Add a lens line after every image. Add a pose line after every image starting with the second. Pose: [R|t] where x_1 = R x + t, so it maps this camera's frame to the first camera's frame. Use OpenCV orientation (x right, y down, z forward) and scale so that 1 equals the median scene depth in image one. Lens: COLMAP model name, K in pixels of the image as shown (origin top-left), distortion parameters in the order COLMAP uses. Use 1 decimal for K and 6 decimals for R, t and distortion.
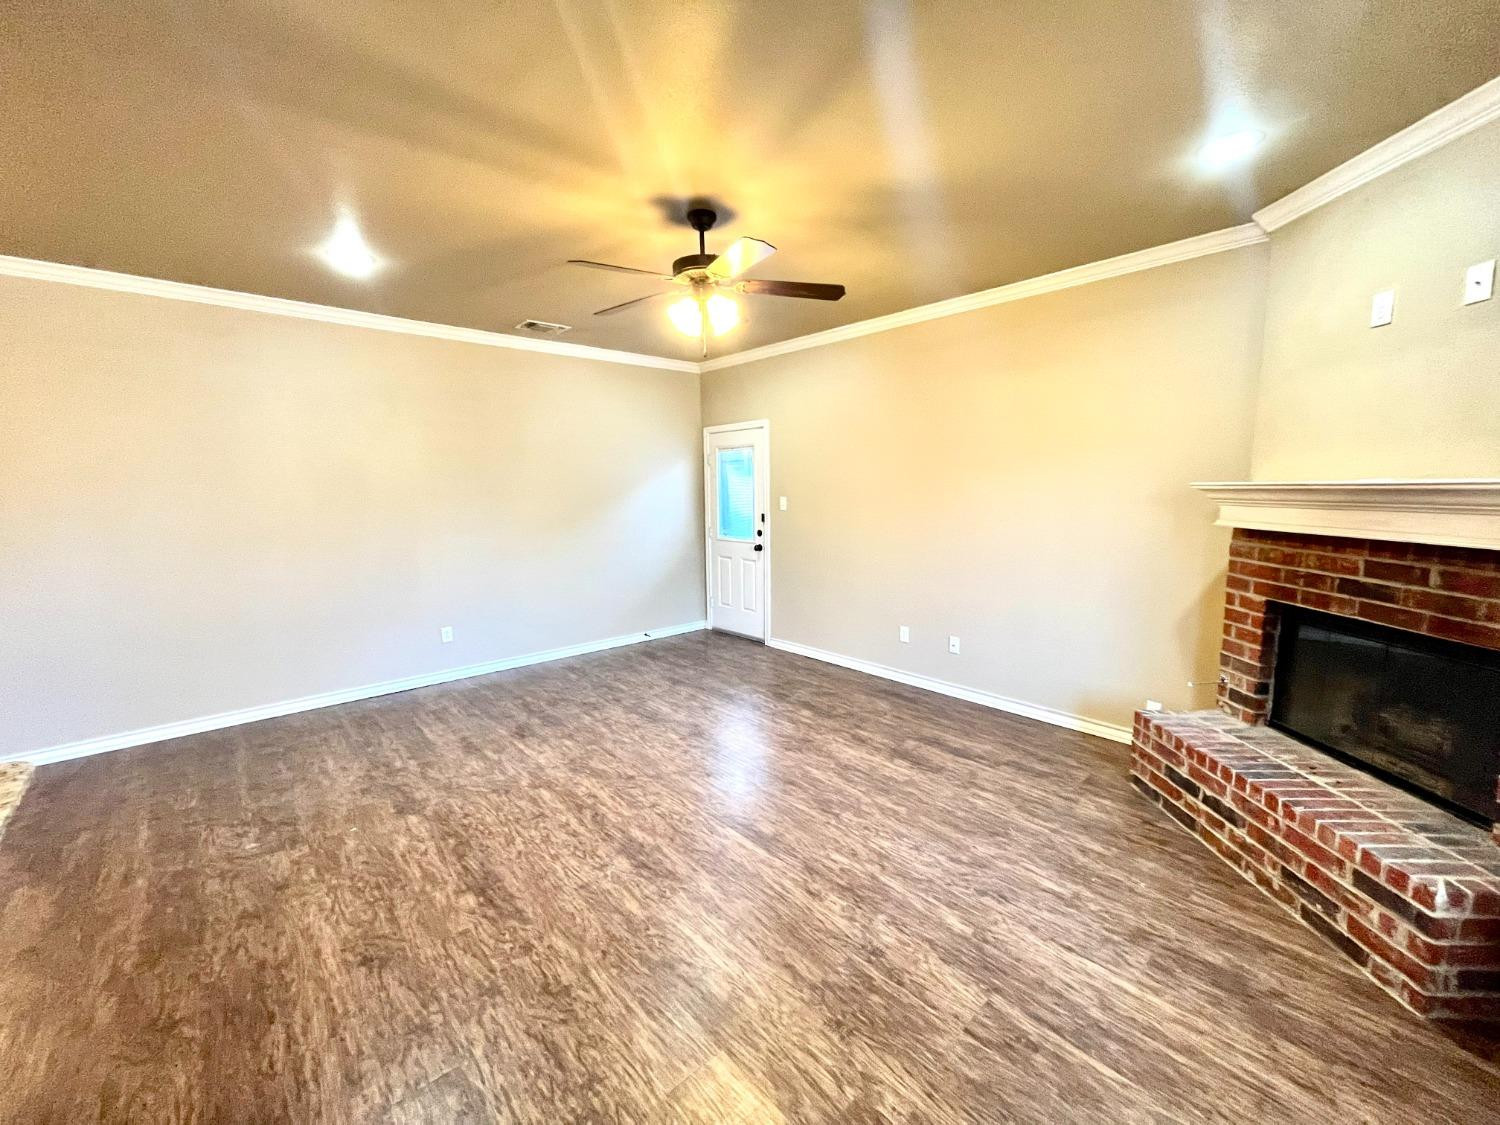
lens RADIAL K [[605.4, 0, 744.6], [0, 605.4, 563.7], [0, 0, 1]] dist [-0.001412, -0.000140]
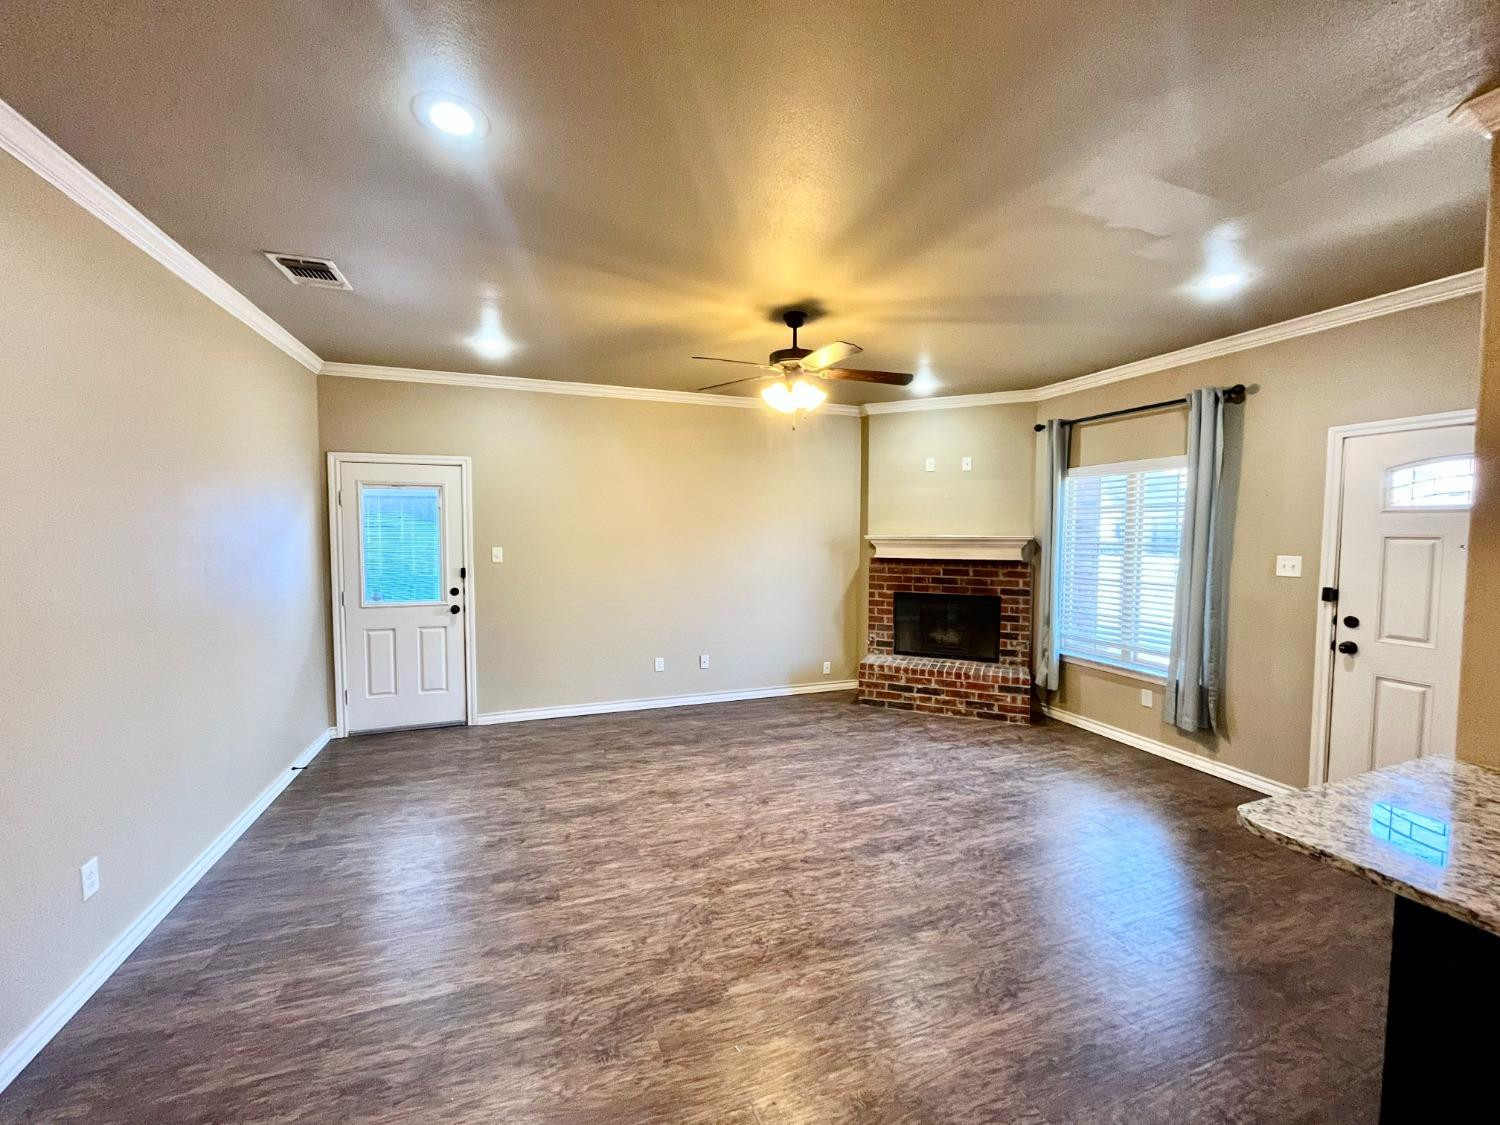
lens RADIAL K [[605.4, 0, 744.6], [0, 605.4, 563.7], [0, 0, 1]] dist [-0.001412, -0.000140]
pose [[0.372856, -0.041843, 0.926945, -1.222859], [0.111193, 0.993799, 0.000134, -0.092481], [-0.921203, 0.103020, 0.375197, 0.673633]]
